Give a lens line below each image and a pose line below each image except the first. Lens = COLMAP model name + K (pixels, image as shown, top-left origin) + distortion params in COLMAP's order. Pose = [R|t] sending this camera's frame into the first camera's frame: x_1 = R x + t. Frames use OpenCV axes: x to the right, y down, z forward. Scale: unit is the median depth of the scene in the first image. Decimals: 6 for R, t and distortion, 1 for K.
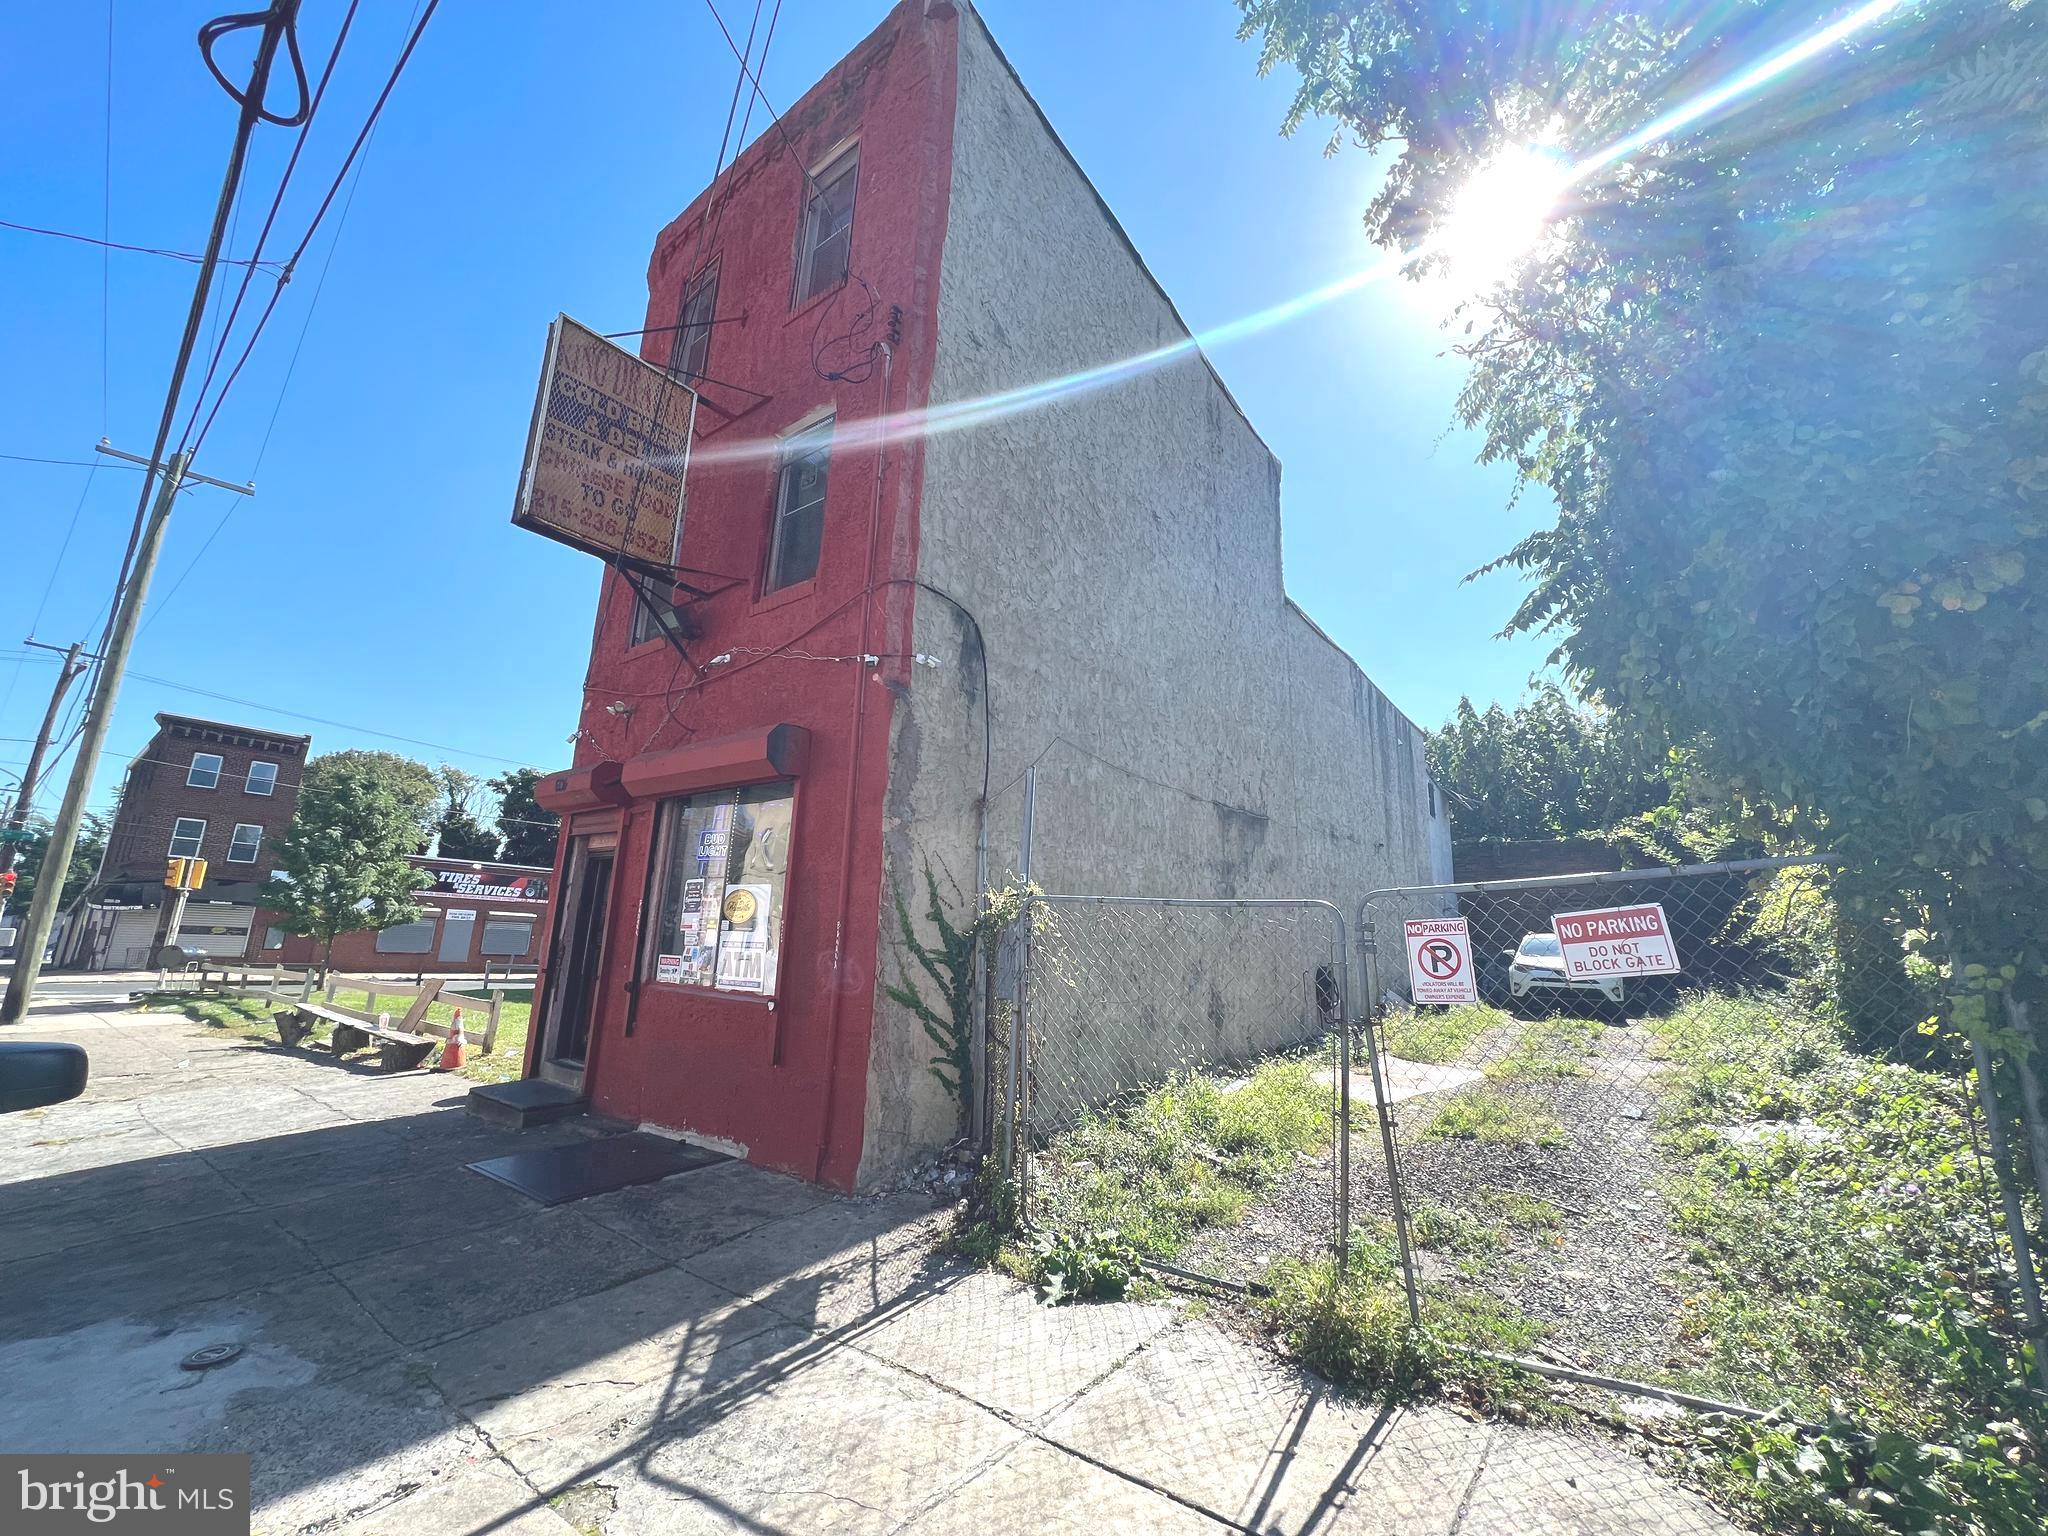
lens RADIAL K [[820.5, 0, 1021.8], [0, 820.5, 766.8], [0, 0, 1]] dist [-0.004777, 0.000282]
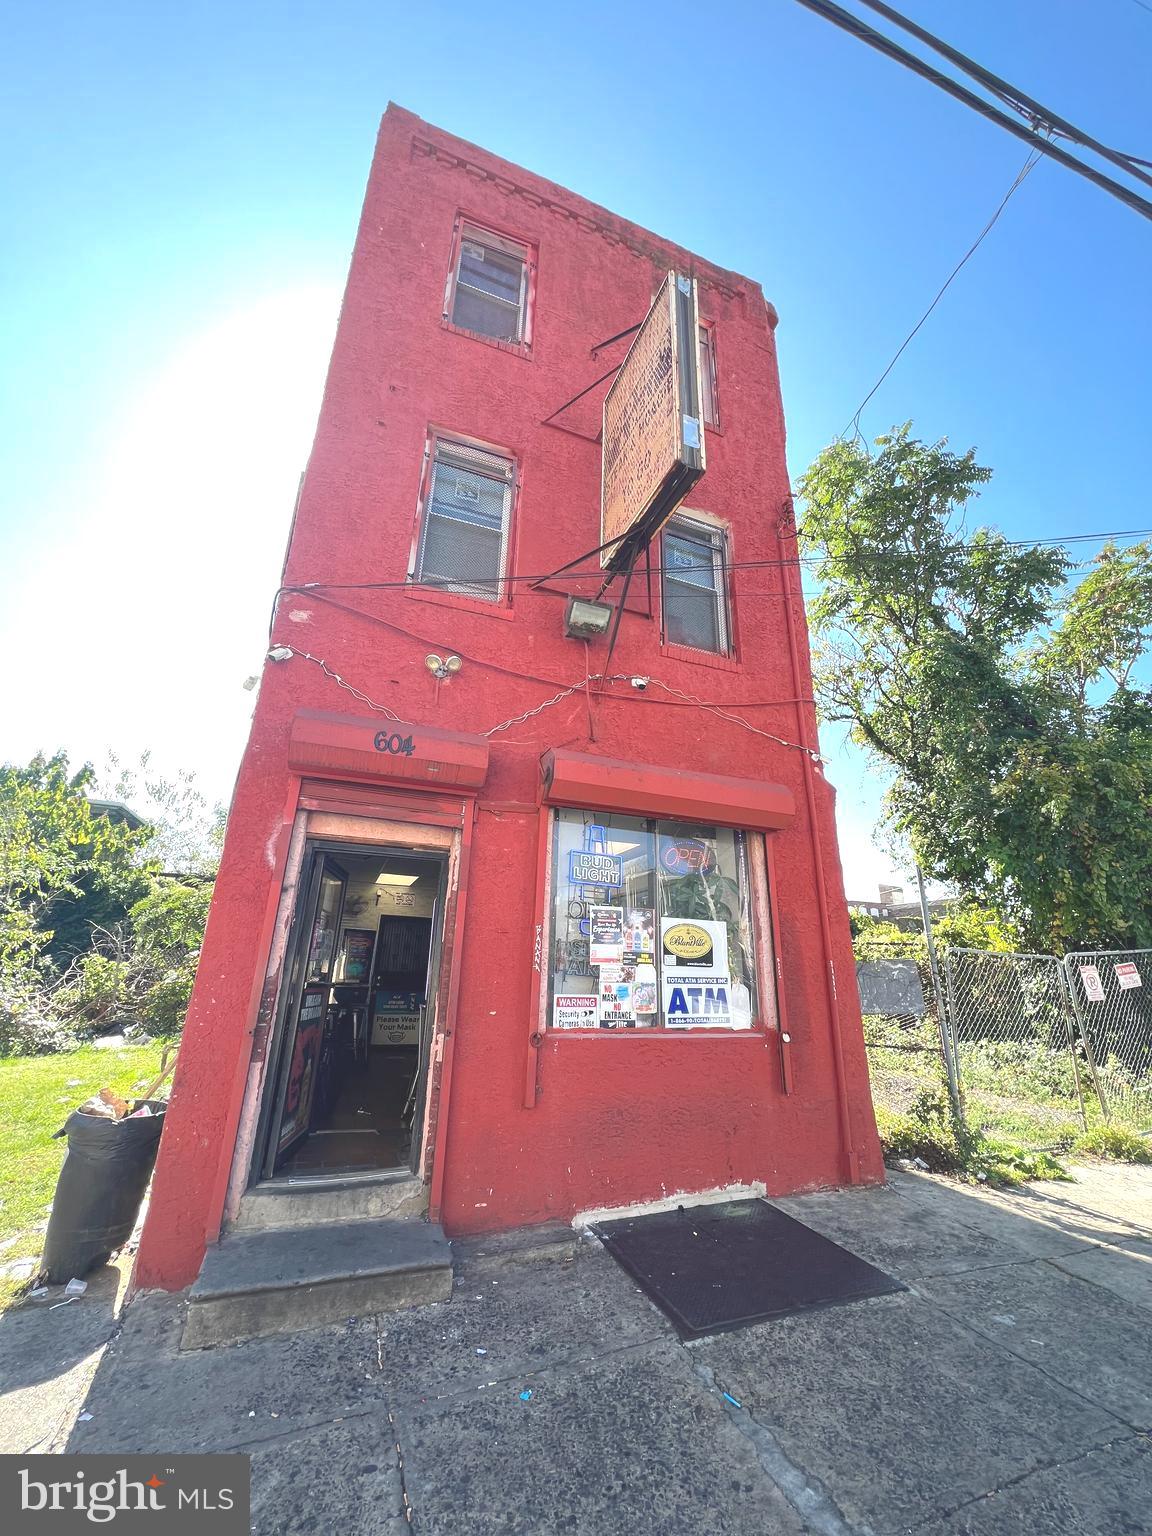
lens RADIAL K [[615.4, 0, 575.7], [0, 615.4, 767.7], [0, 0, 1]] dist [-0.004777, 0.000282]
pose [[0.505421, 0.253651, 0.824749, -1.112821], [-0.193547, 0.964788, -0.178111, 0.129513], [-0.840886, -0.069607, 0.536718, 0.745031]]
